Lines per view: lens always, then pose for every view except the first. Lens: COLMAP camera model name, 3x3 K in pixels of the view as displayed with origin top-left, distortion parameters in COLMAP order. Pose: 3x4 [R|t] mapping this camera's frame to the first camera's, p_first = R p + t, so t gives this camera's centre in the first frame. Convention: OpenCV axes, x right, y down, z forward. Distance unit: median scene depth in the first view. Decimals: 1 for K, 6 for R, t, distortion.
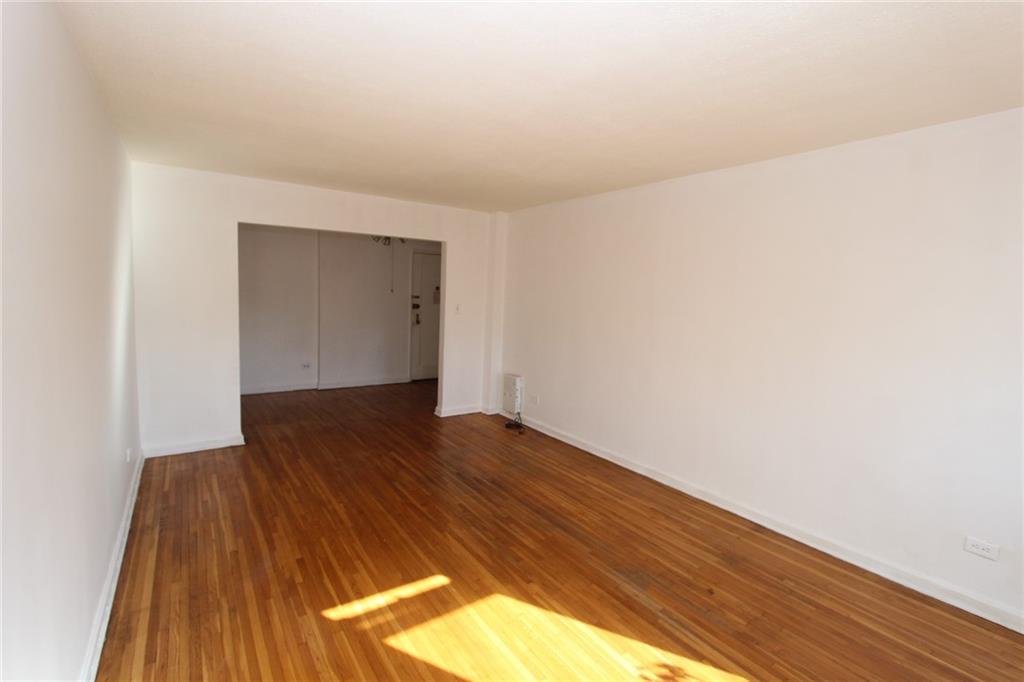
lens RADIAL K [[476.2, 0, 512.2], [0, 476.2, 340.9], [0, 0, 1]] dist [0.000889, -0.000045]
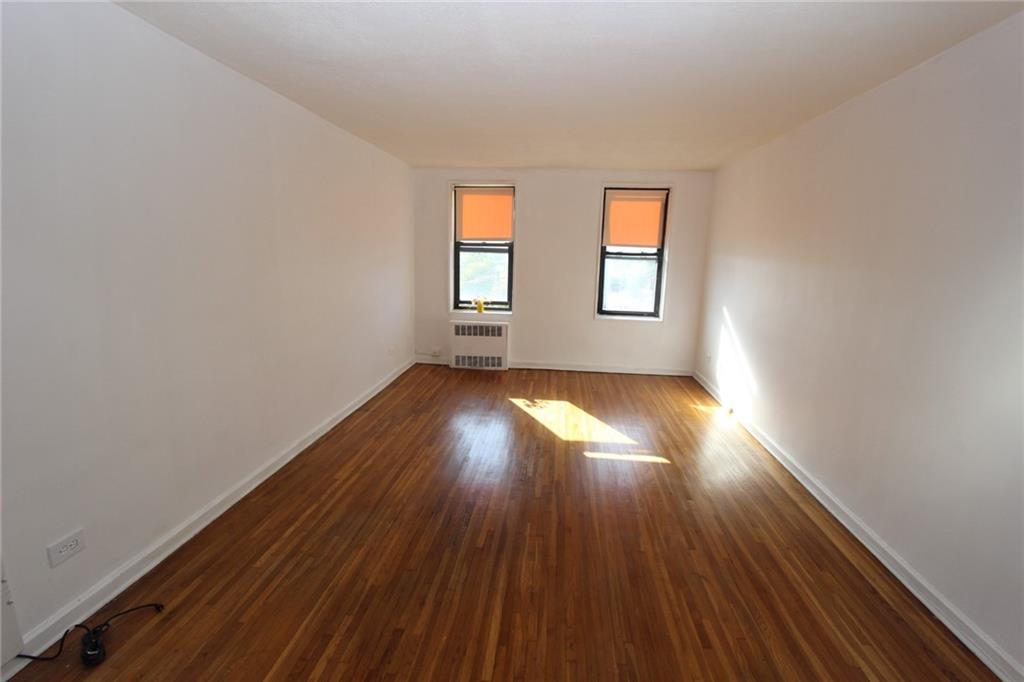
lens RADIAL K [[476.2, 0, 511.8], [0, 476.2, 339.7], [0, 0, 1]] dist [0.000889, -0.000045]
pose [[-0.758809, -0.173172, 0.627870, -0.602616], [0.015874, 0.958802, 0.283631, -0.175247], [-0.651120, 0.225189, -0.724799, 1.567309]]
